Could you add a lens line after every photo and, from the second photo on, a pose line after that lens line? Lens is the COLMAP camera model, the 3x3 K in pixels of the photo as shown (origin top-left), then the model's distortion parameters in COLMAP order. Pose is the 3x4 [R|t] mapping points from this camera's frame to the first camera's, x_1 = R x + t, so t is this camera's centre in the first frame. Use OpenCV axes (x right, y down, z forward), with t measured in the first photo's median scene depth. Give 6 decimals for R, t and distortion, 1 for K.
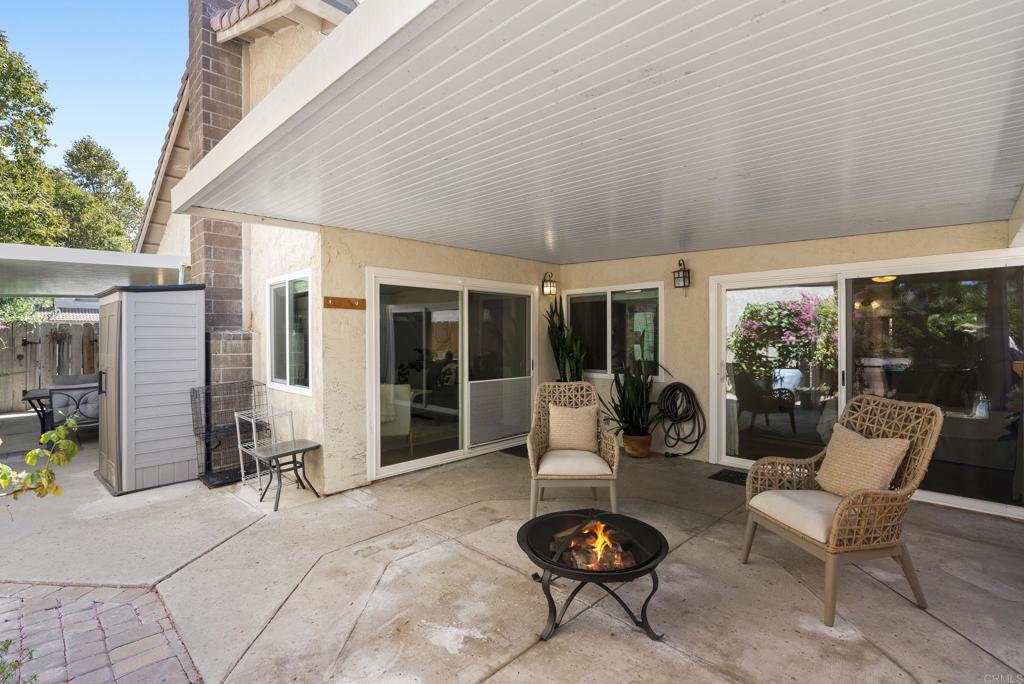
lens RADIAL K [[465.1, 0, 512.4], [0, 465.1, 338.9], [0, 0, 1]] dist [-0.001847, 0.000335]
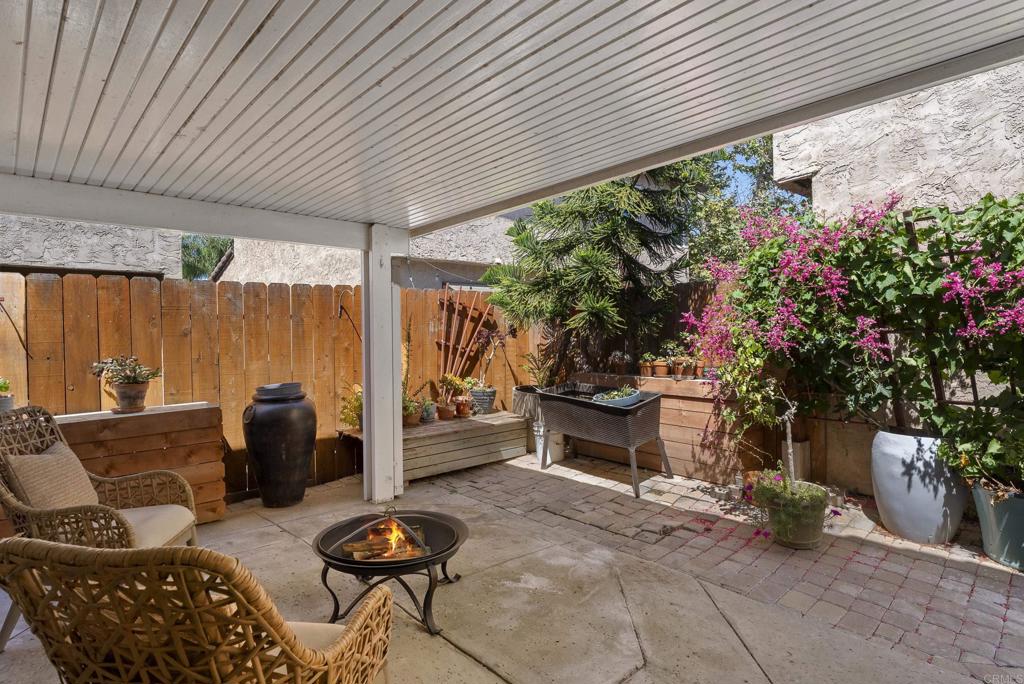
lens RADIAL K [[564.0, 0, 509.8], [0, 564.0, 334.4], [0, 0, 1]] dist [-0.002078, -0.000032]
pose [[-0.998374, 0.016742, 0.054480, -0.114863], [0.017237, 0.999814, 0.008622, 0.001260], [-0.054325, 0.009547, -0.998478, 1.681024]]
